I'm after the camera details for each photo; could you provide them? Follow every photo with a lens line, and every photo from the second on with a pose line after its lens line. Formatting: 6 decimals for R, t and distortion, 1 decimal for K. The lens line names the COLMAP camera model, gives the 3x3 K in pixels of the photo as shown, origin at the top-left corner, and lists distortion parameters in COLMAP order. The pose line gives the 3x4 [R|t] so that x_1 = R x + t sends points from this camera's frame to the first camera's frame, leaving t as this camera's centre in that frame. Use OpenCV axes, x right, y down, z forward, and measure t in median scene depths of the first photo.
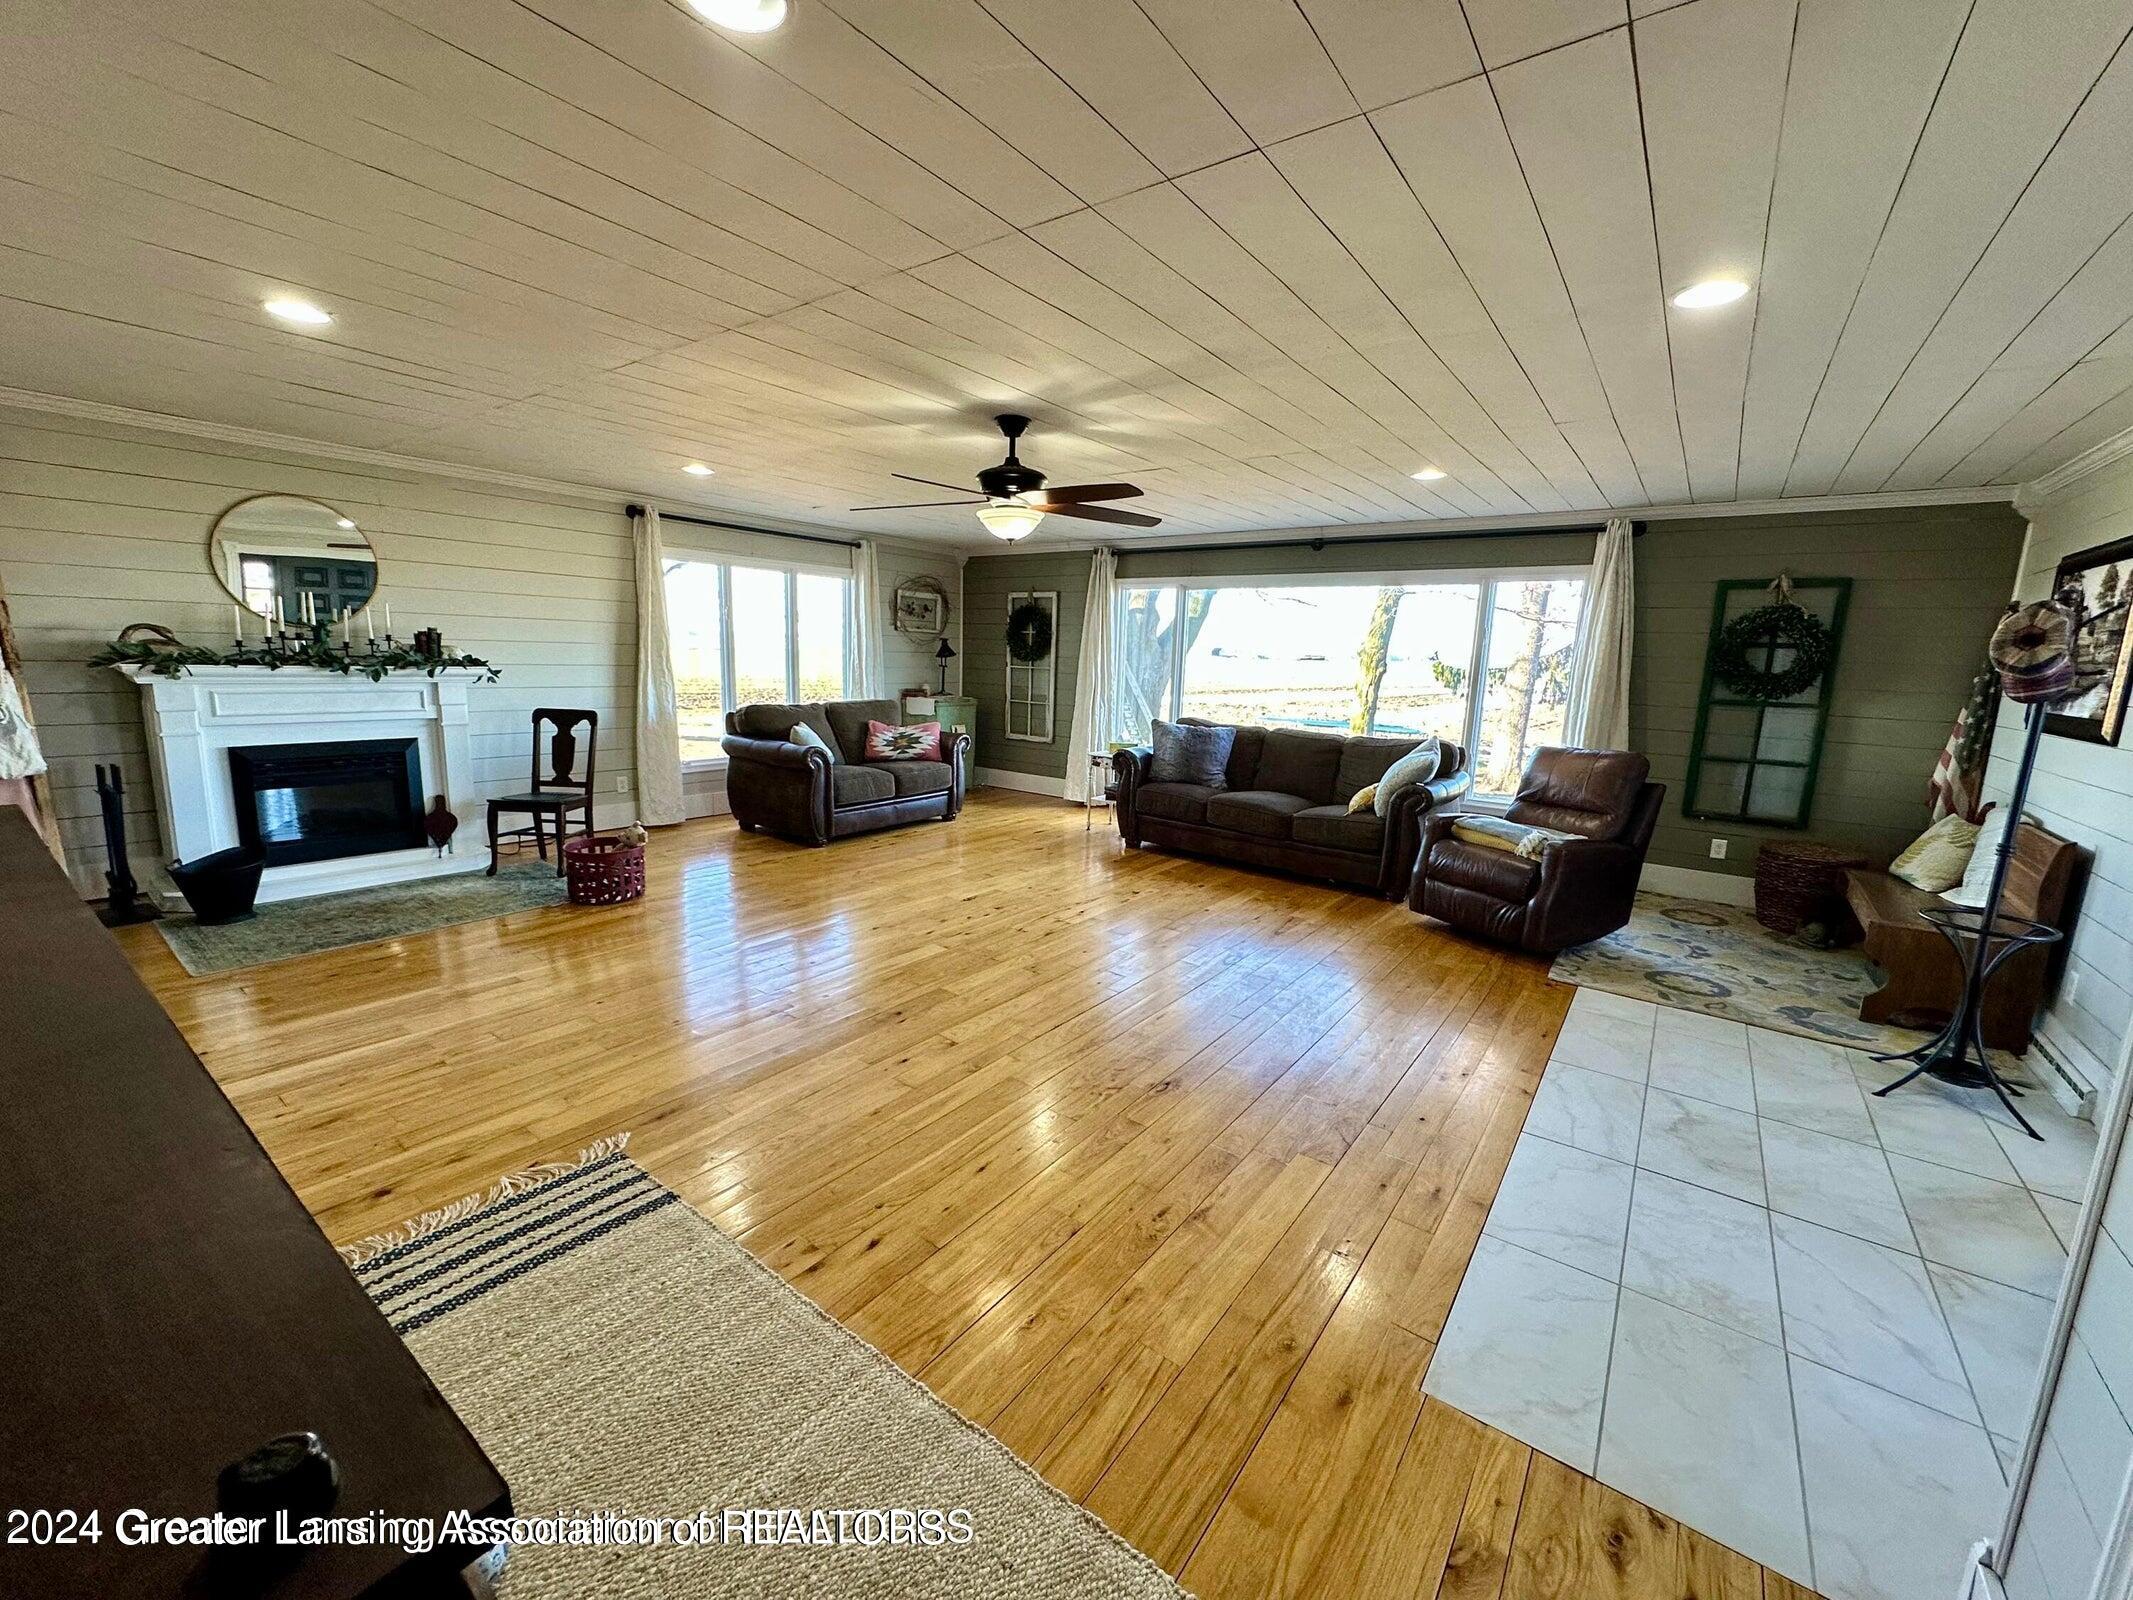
lens RADIAL K [[847.1, 0, 1066.5], [0, 847.1, 800.0], [0, 0, 1]] dist [-0.001674, -0.000157]
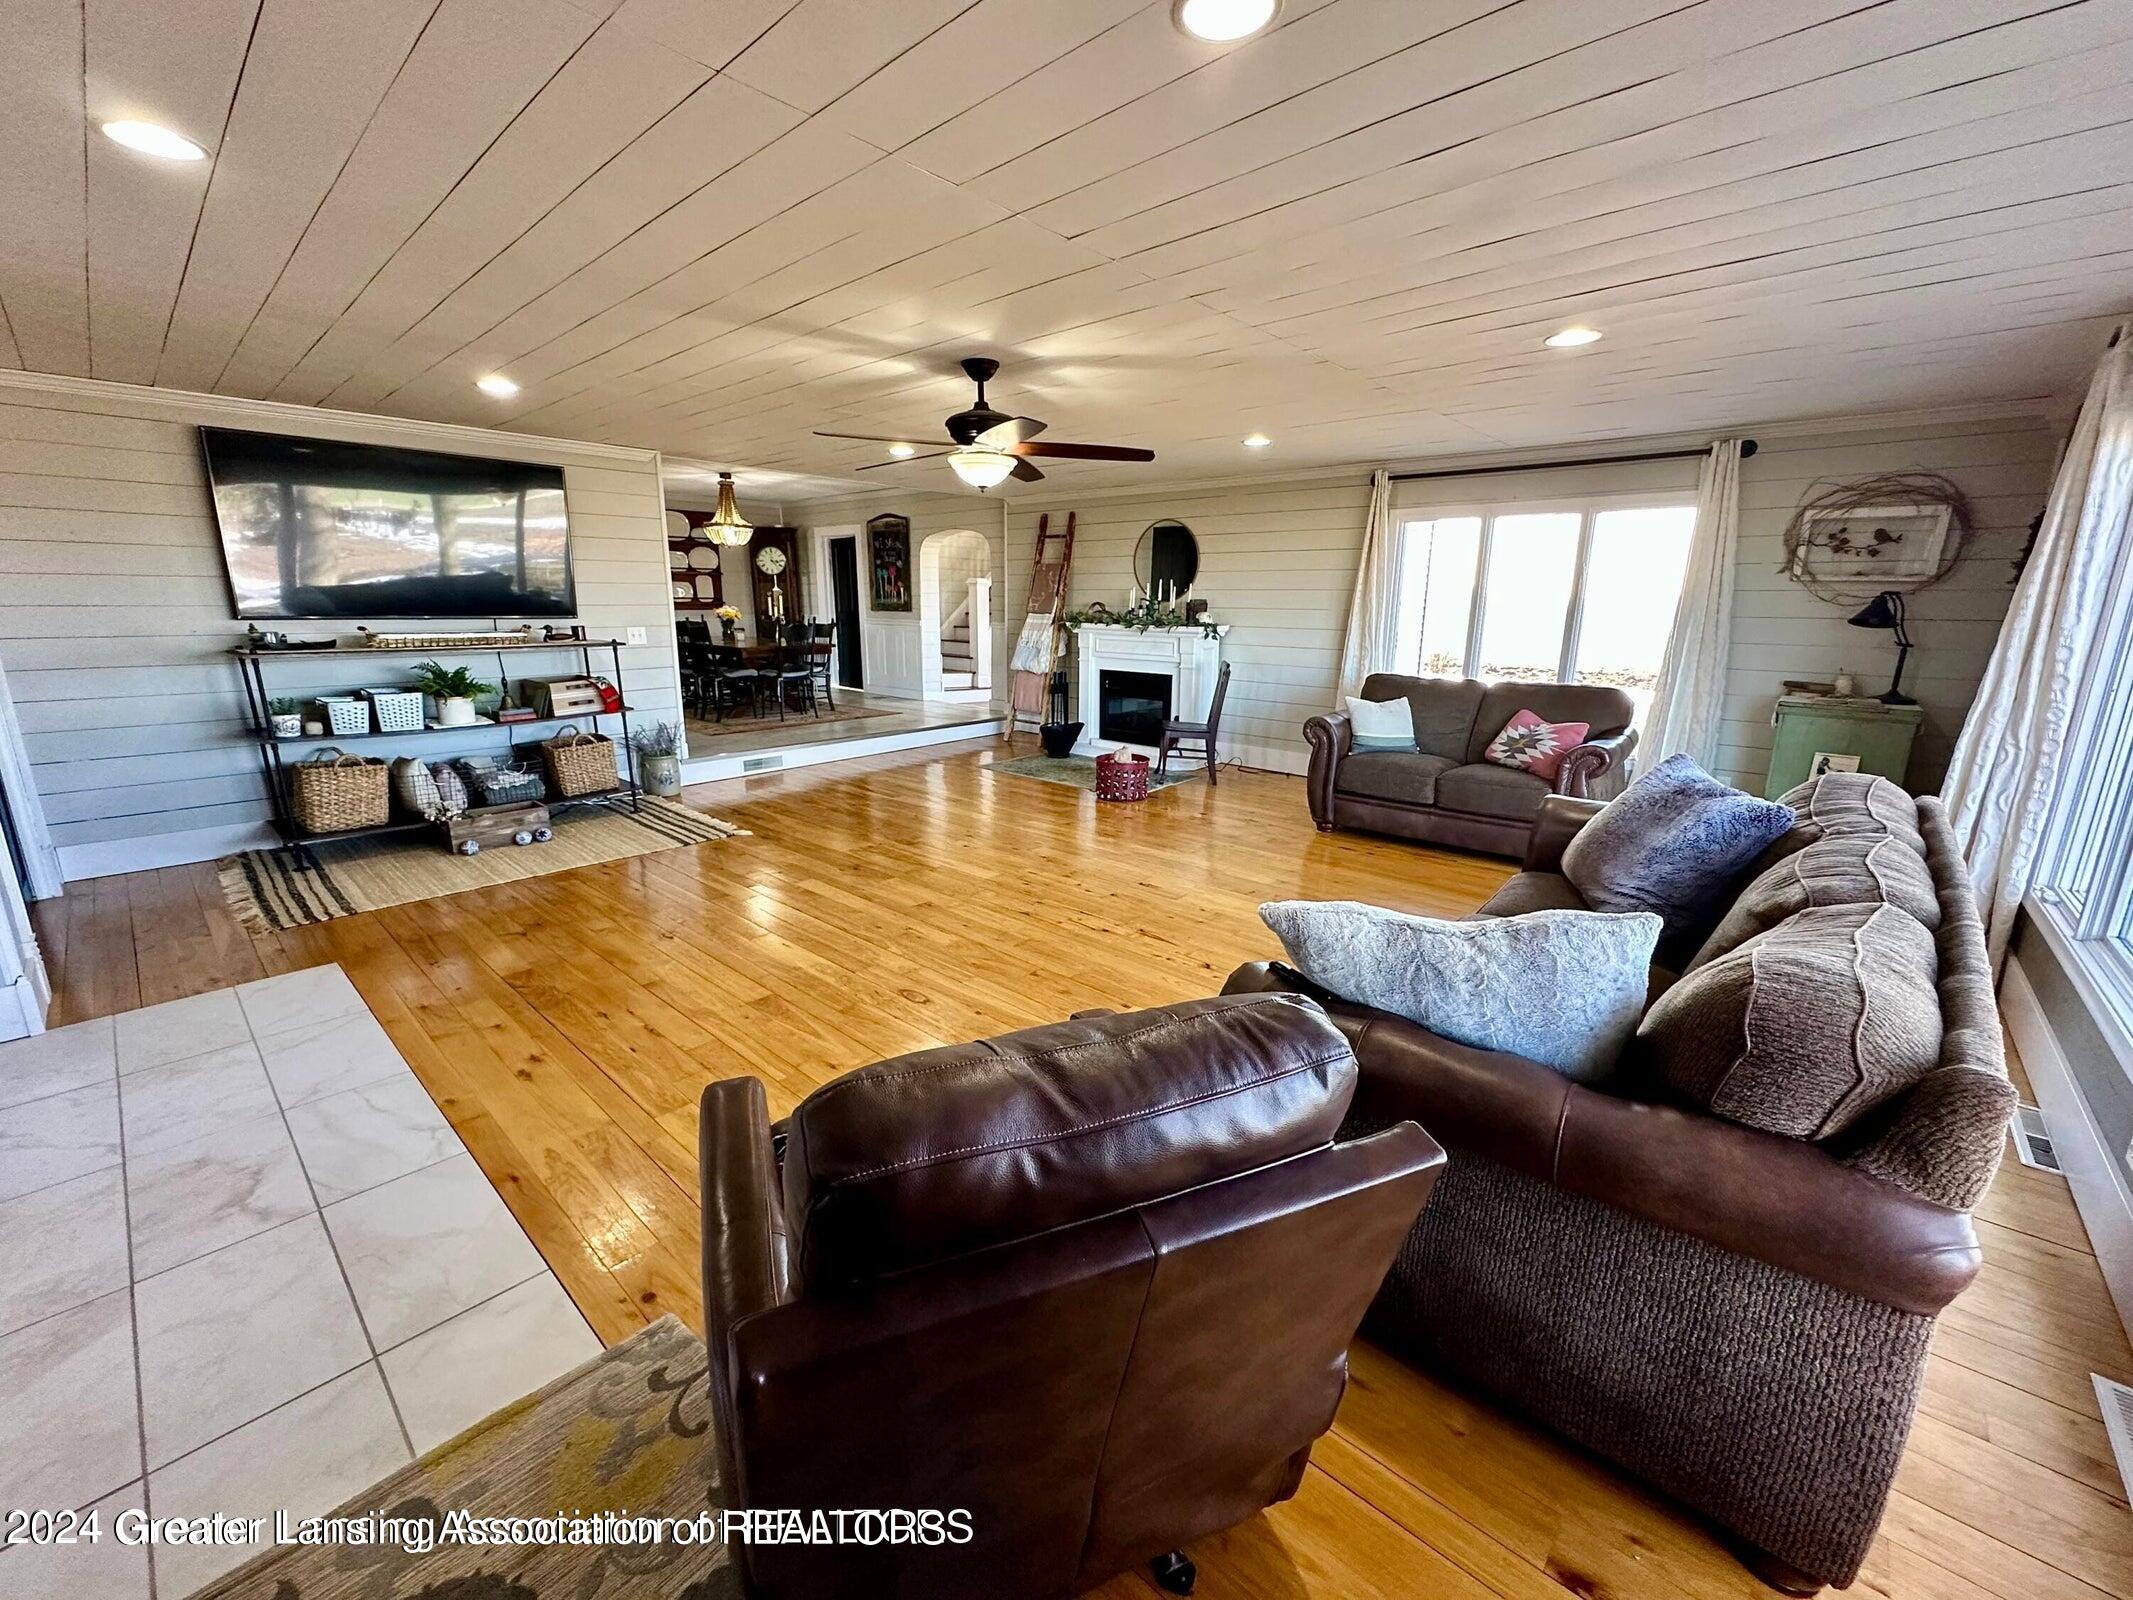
lens RADIAL K [[847.1, 0, 1066.5], [0, 847.1, 800.0], [0, 0, 1]] dist [-0.001674, -0.000157]
pose [[-0.085306, 0.195327, -0.977021, 0.706692], [-0.184627, 0.960514, 0.208148, -0.131803], [0.979099, 0.198141, -0.045875, 0.889845]]
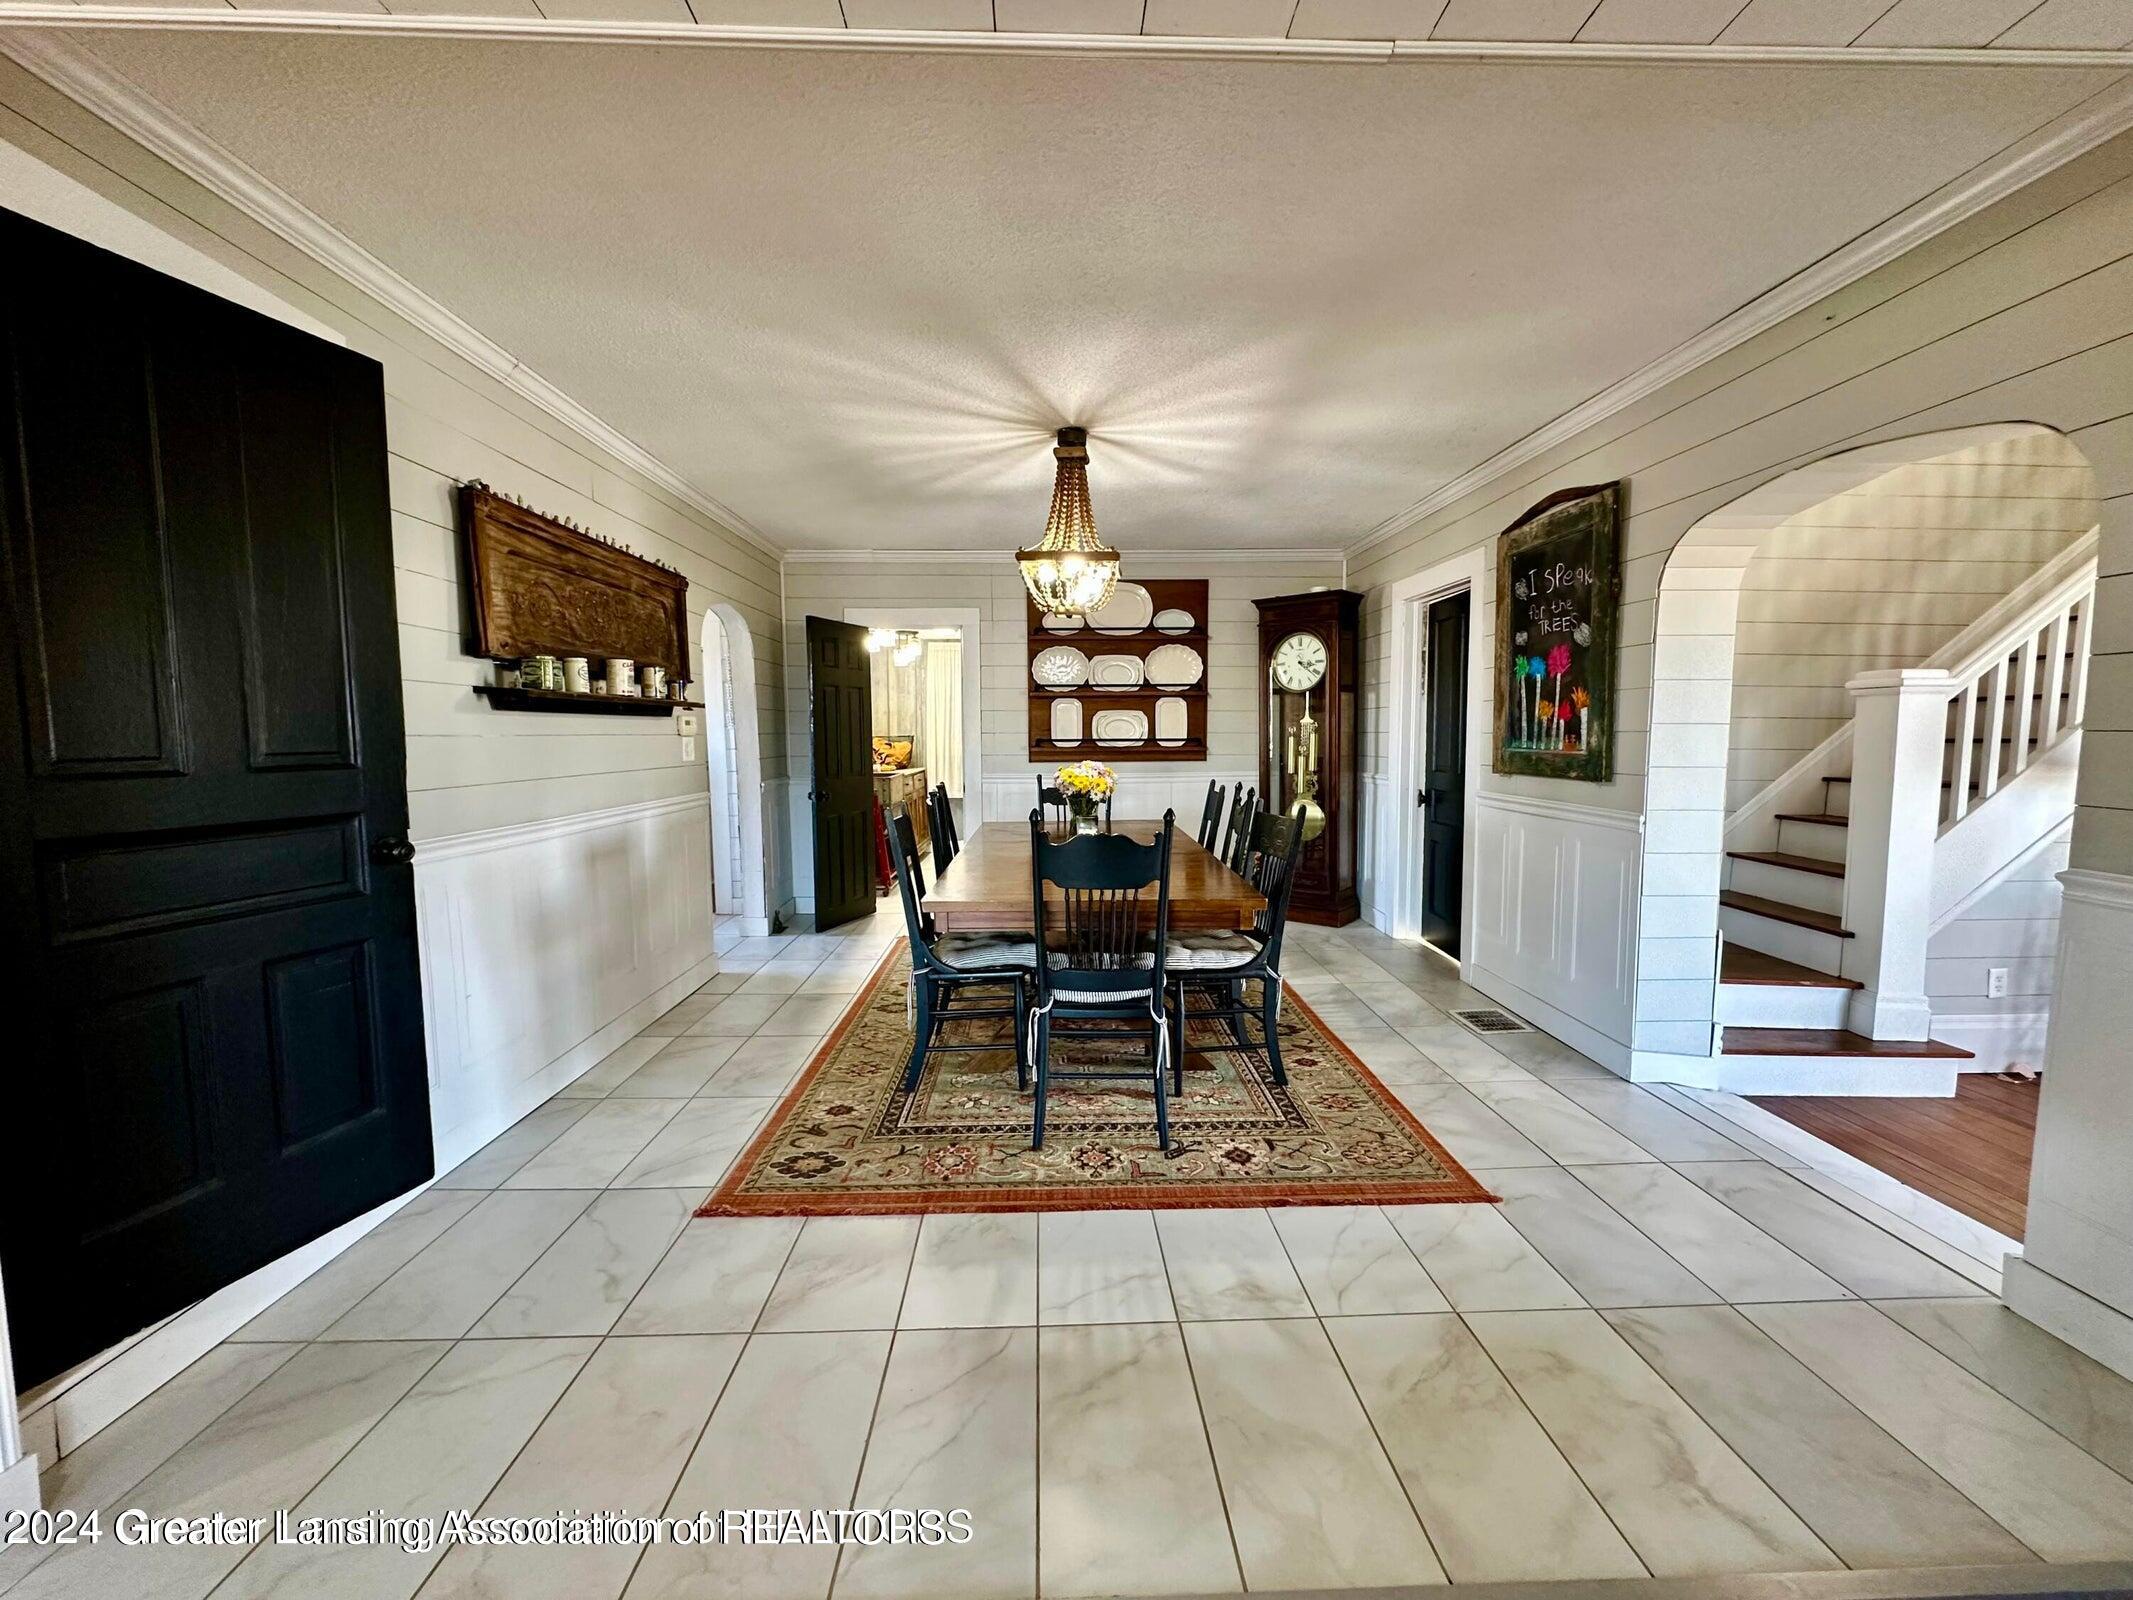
lens RADIAL K [[847.1, 0, 1066.5], [0, 847.1, 800.0], [0, 0, 1]] dist [-0.001674, -0.000157]
pose [[-0.781070, 0.018725, -0.624163, -0.609811], [-0.131939, 0.972035, 0.194268, -0.129904], [0.610346, 0.234088, -0.756757, 0.577613]]
